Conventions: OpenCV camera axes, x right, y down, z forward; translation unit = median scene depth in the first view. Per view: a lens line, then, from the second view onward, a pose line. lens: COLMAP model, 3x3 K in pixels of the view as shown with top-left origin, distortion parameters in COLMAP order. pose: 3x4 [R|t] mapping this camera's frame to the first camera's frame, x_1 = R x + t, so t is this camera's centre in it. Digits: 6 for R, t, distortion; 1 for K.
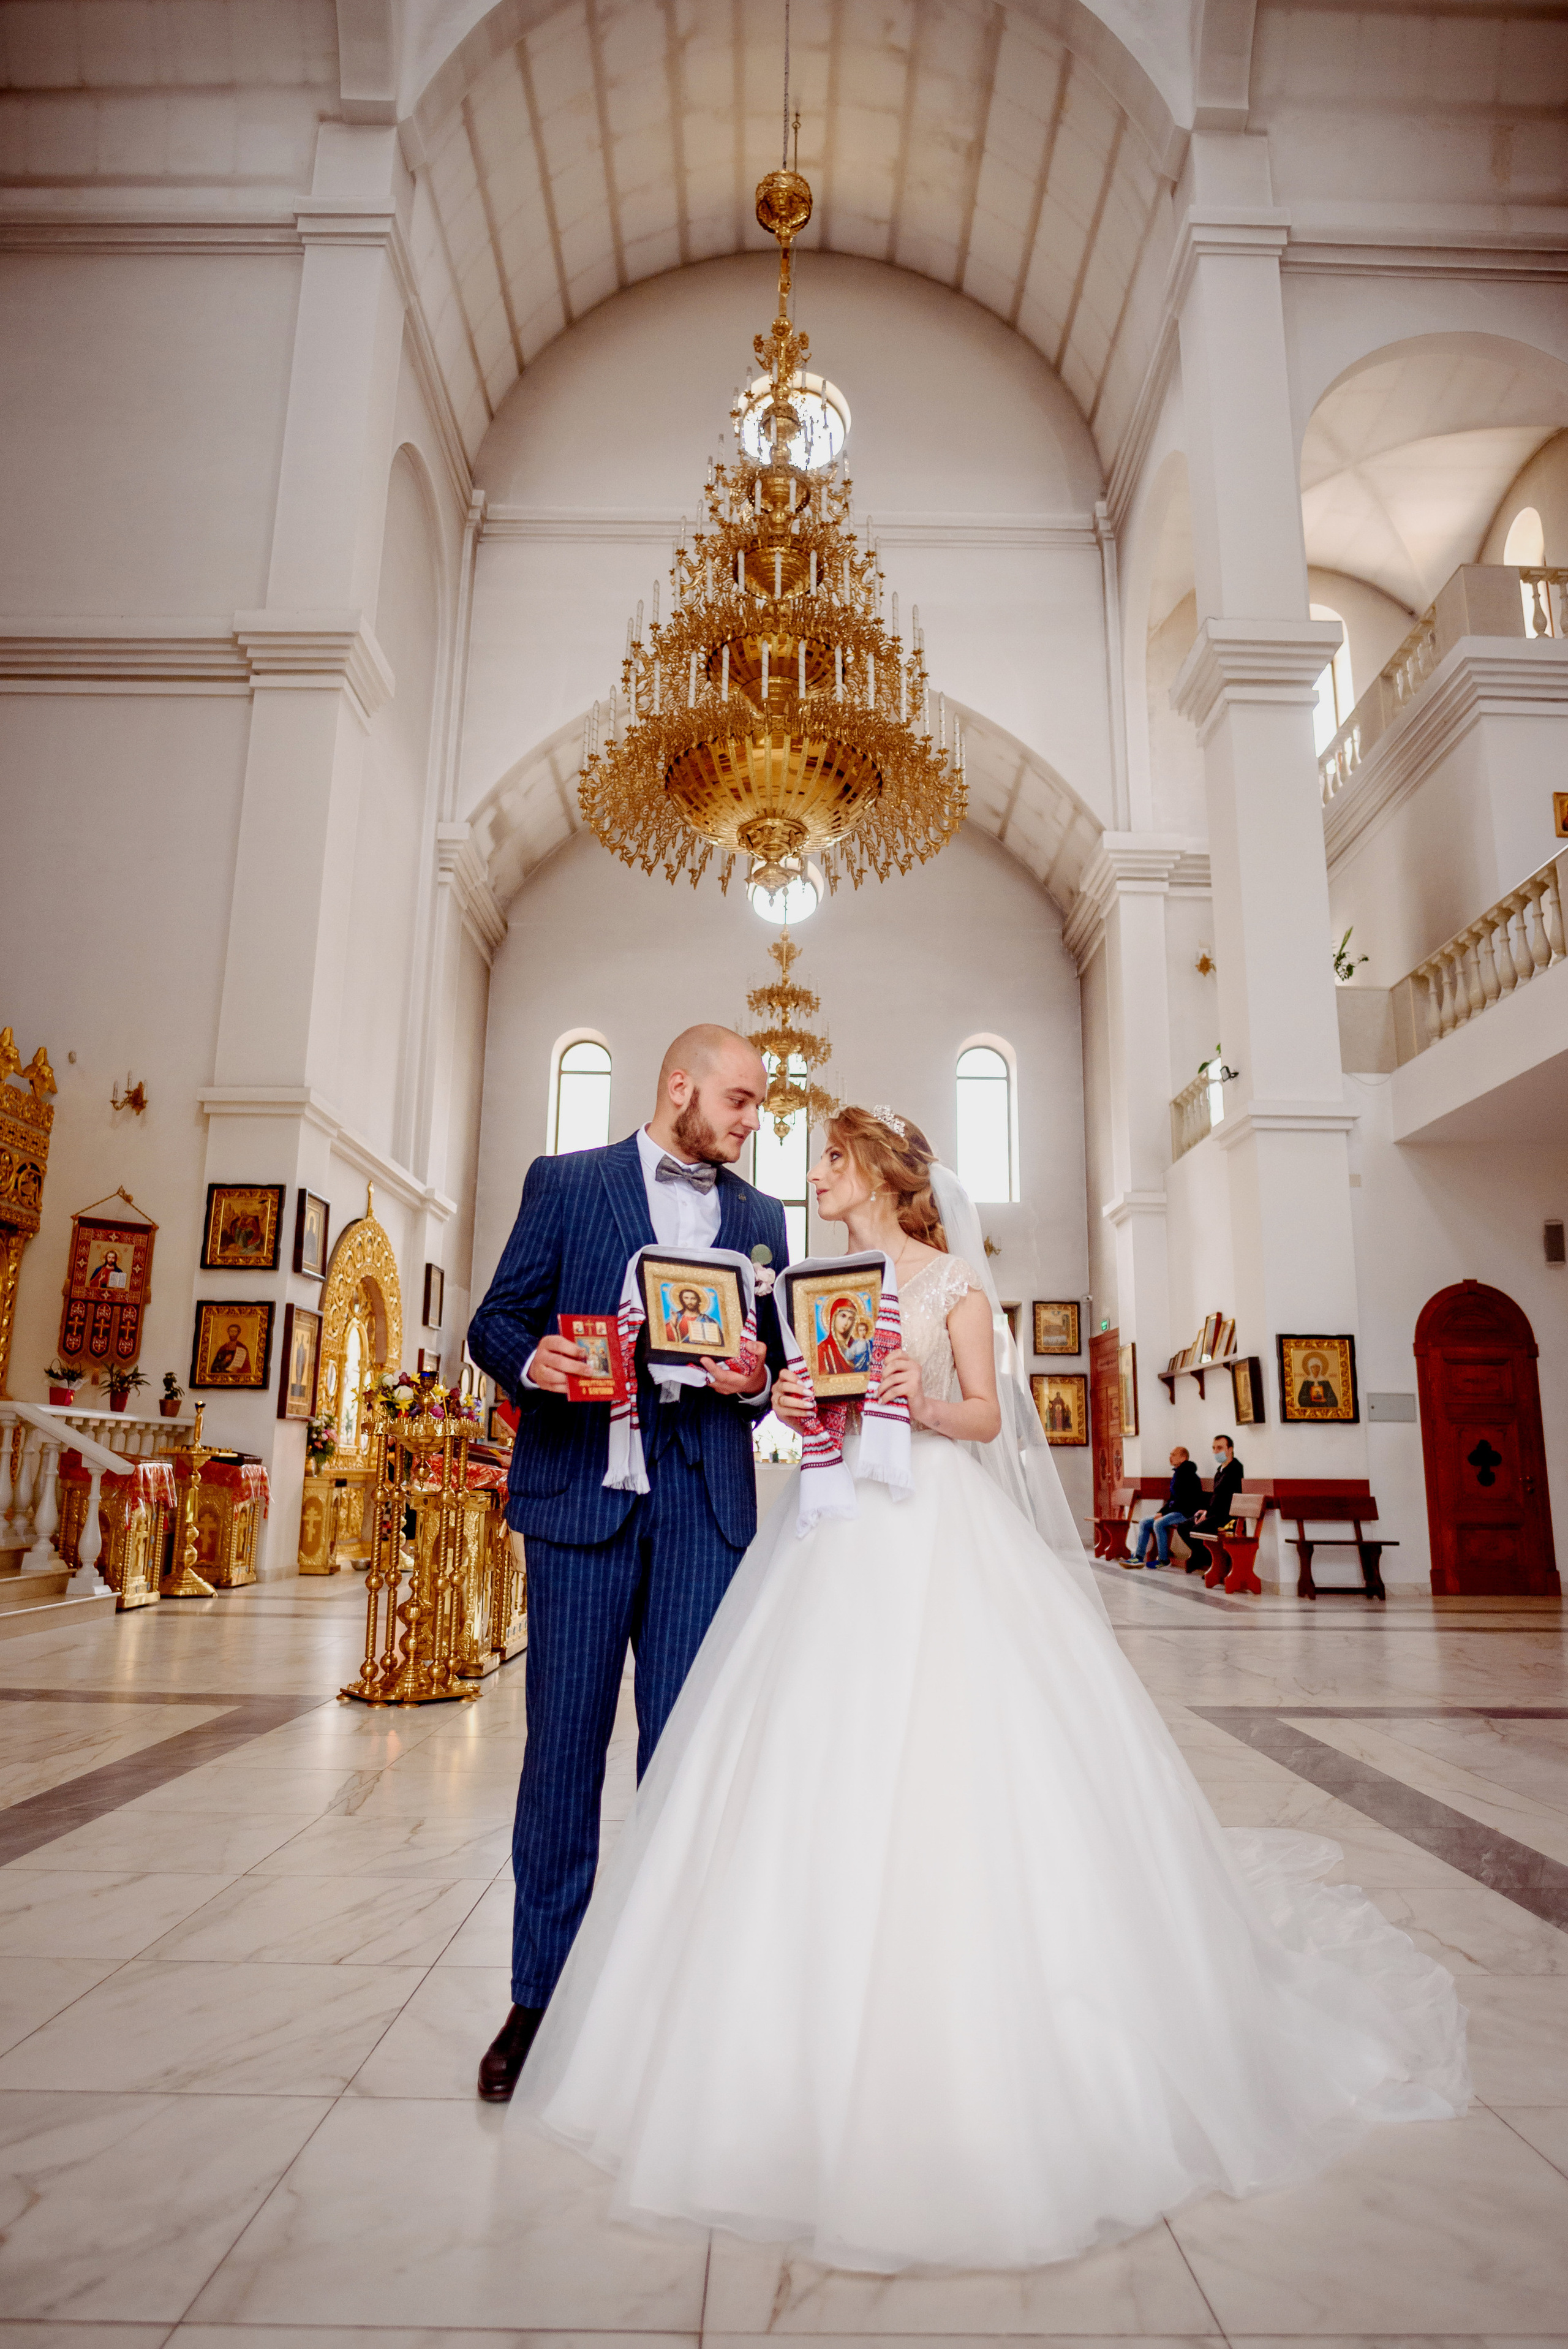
lens RADIAL K [[1403.6, 0, 794.9], [0, 1403.6, 1169.0], [0, 0, 1]] dist [-0.040703, 0.015892]
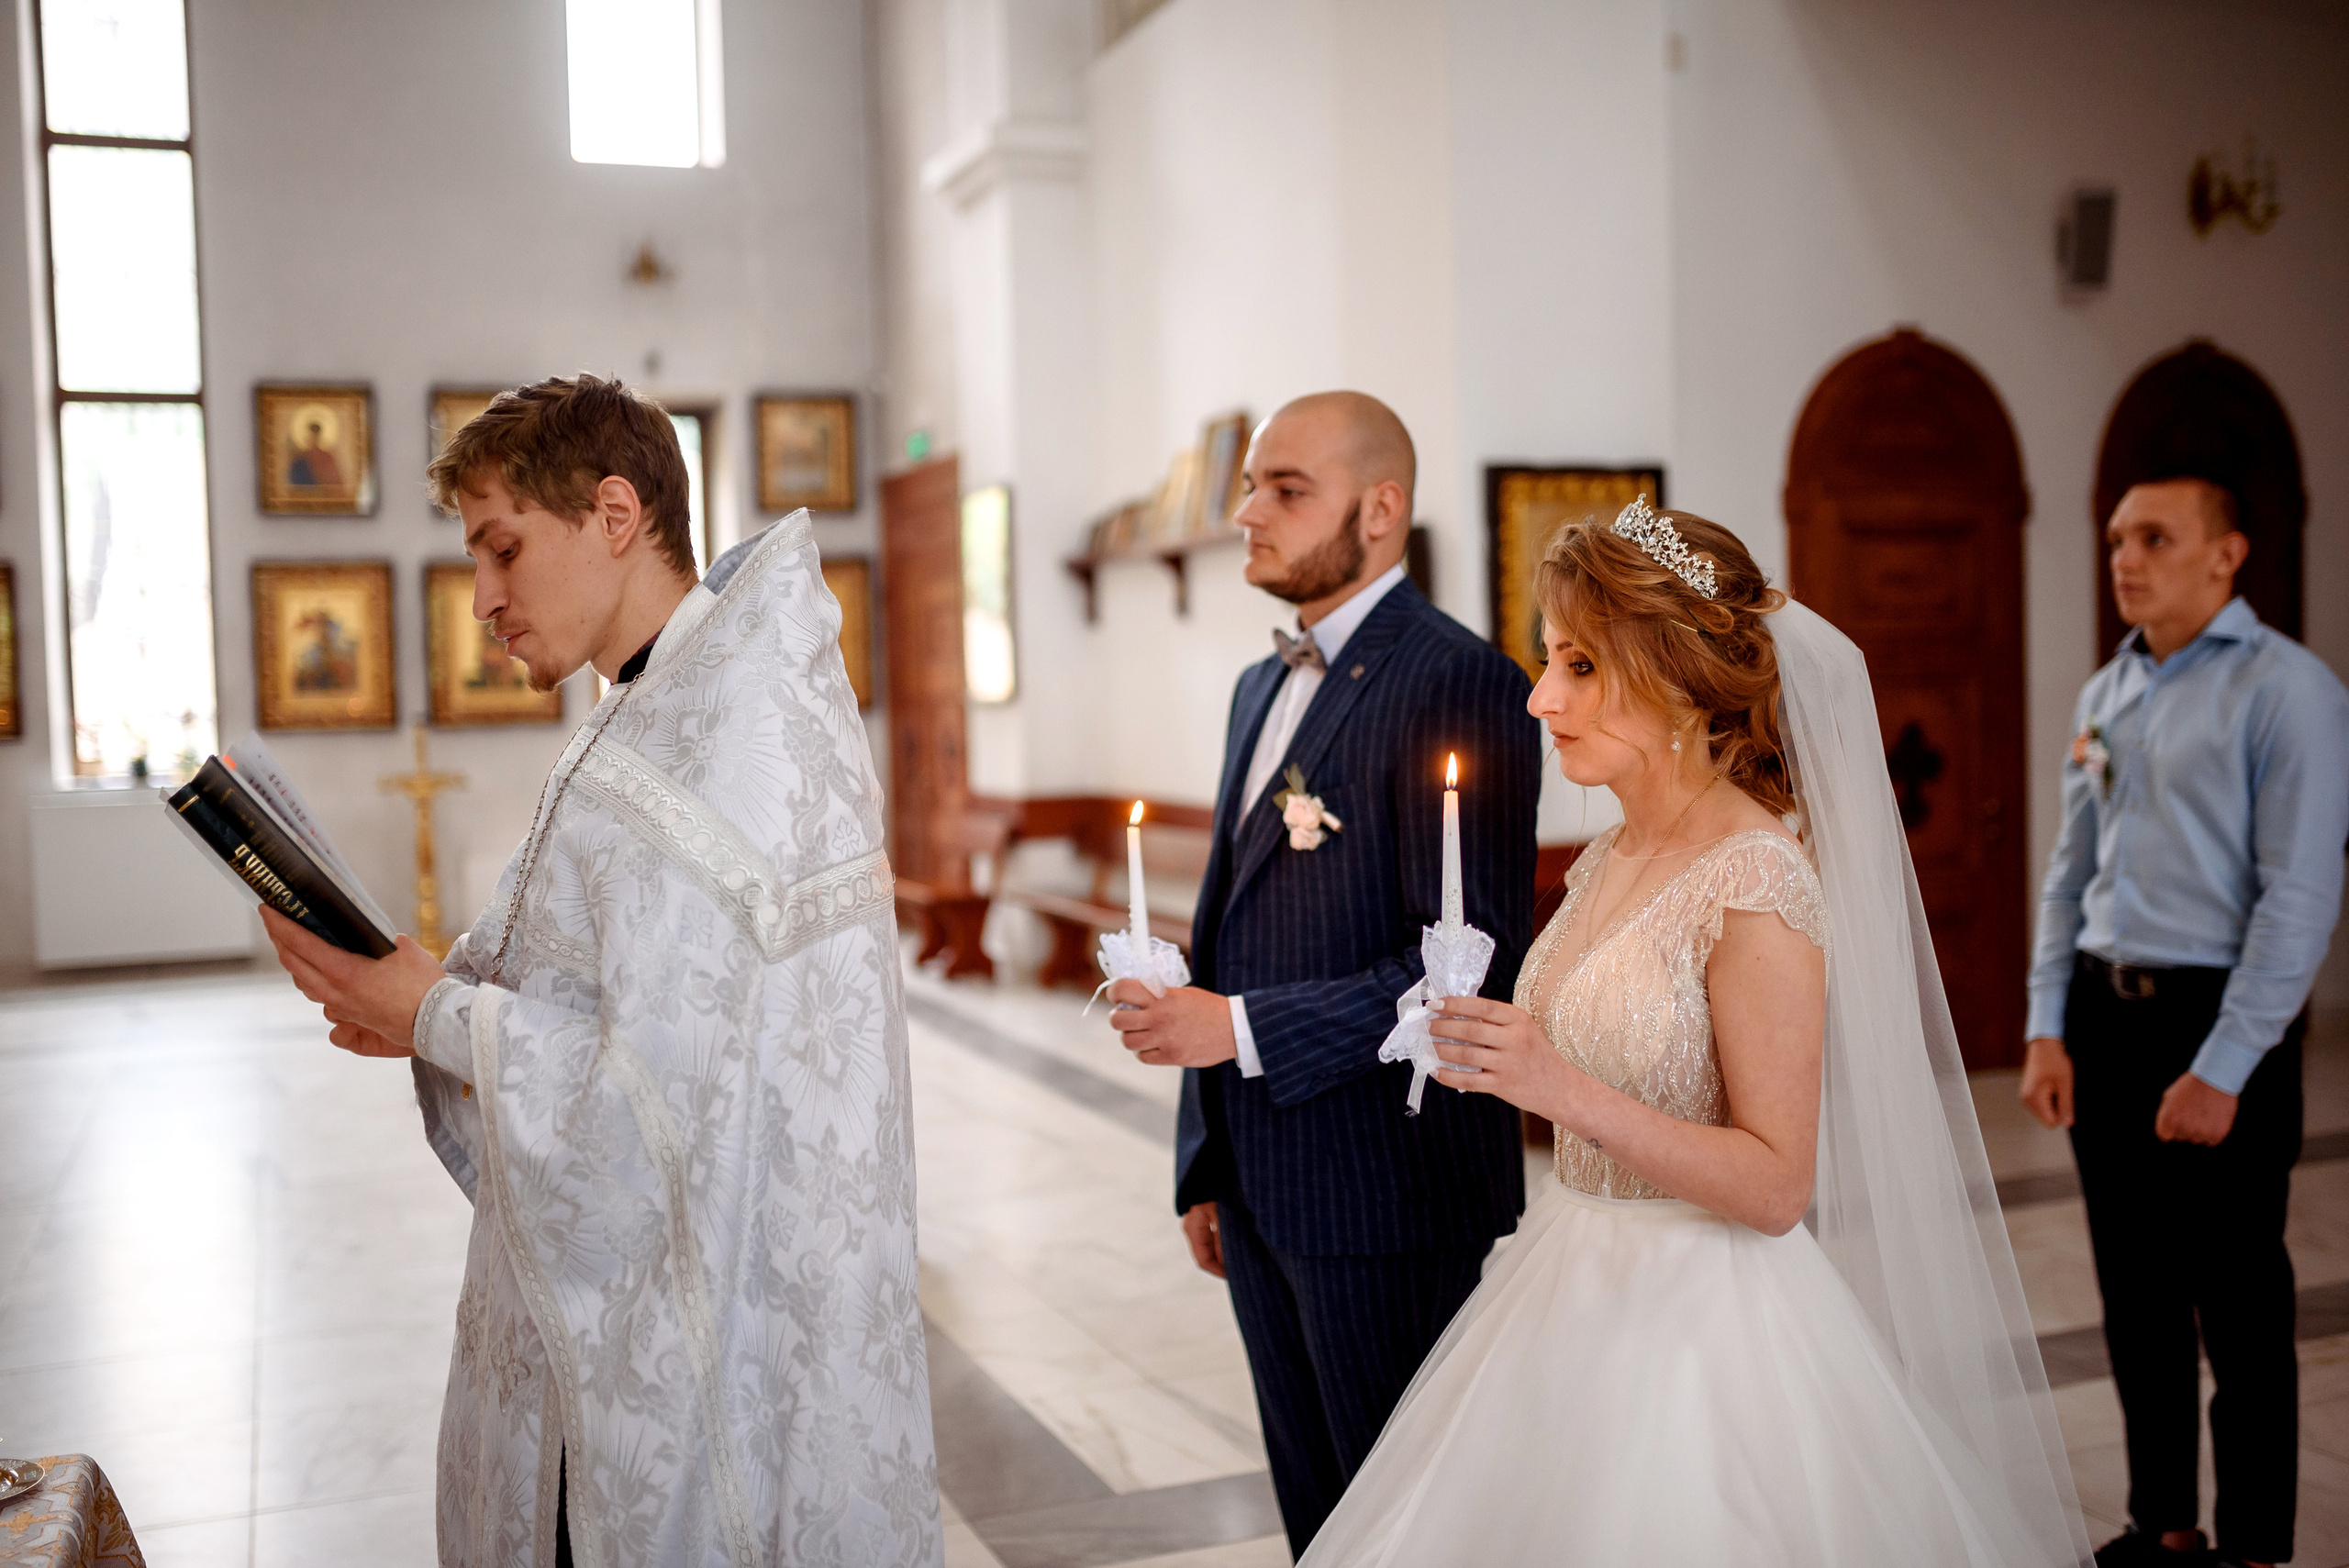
lens RADIAL K [[2263.6, 0, 1174.5], [0, 2263.6, 784.0], [0, 0, 1]] dist [-0.073830, 0.137302]
pose [[0.930660, -0.054097, 0.361865, 0.041248], [-0.038934, 0.968752, 0.244956, 0.047358], [-0.363809, -0.242060, 0.899472, 0.388232]]
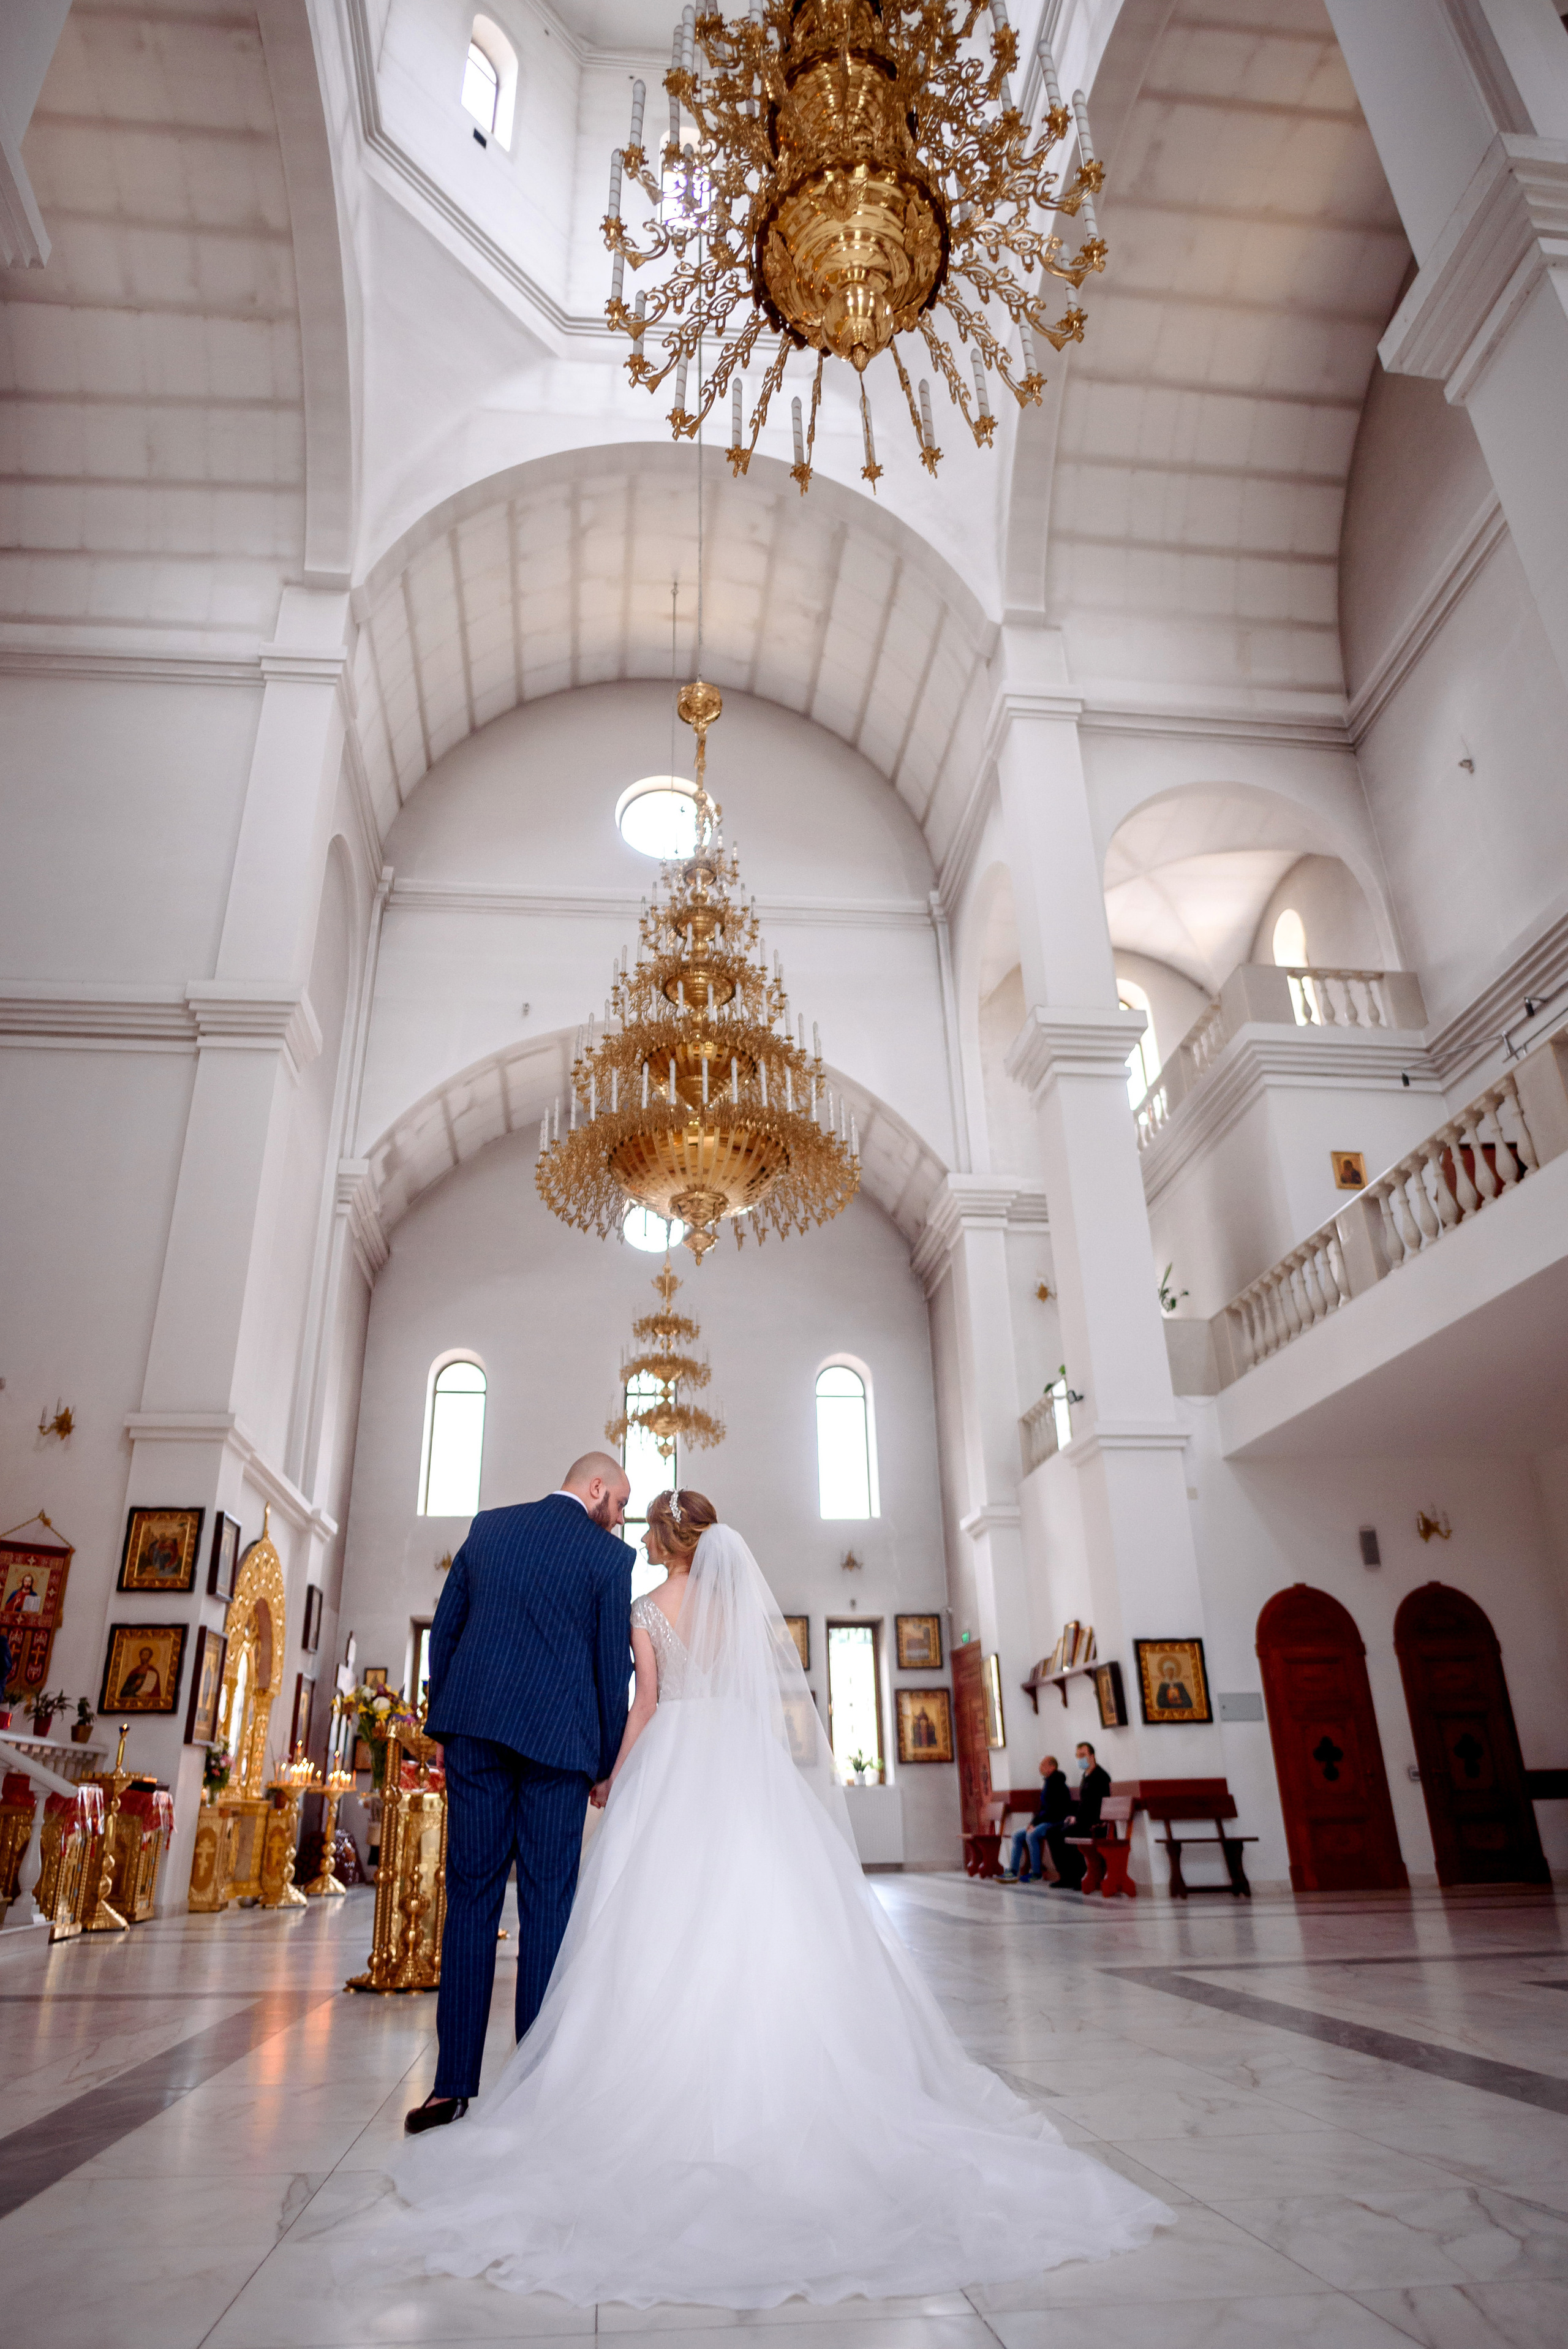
lens RADIAL K [[1414.6, 0, 752.7], [0, 1414.6, 1145.0], [0, 0, 1]] dist [-0.042091, 0.016879]
pose [[0.995769, 0.012169, 0.091085, -0.045566], [0.009188, 0.973041, -0.230450, -0.006060], [-0.091433, 0.230311, 0.968812, -0.101735]]
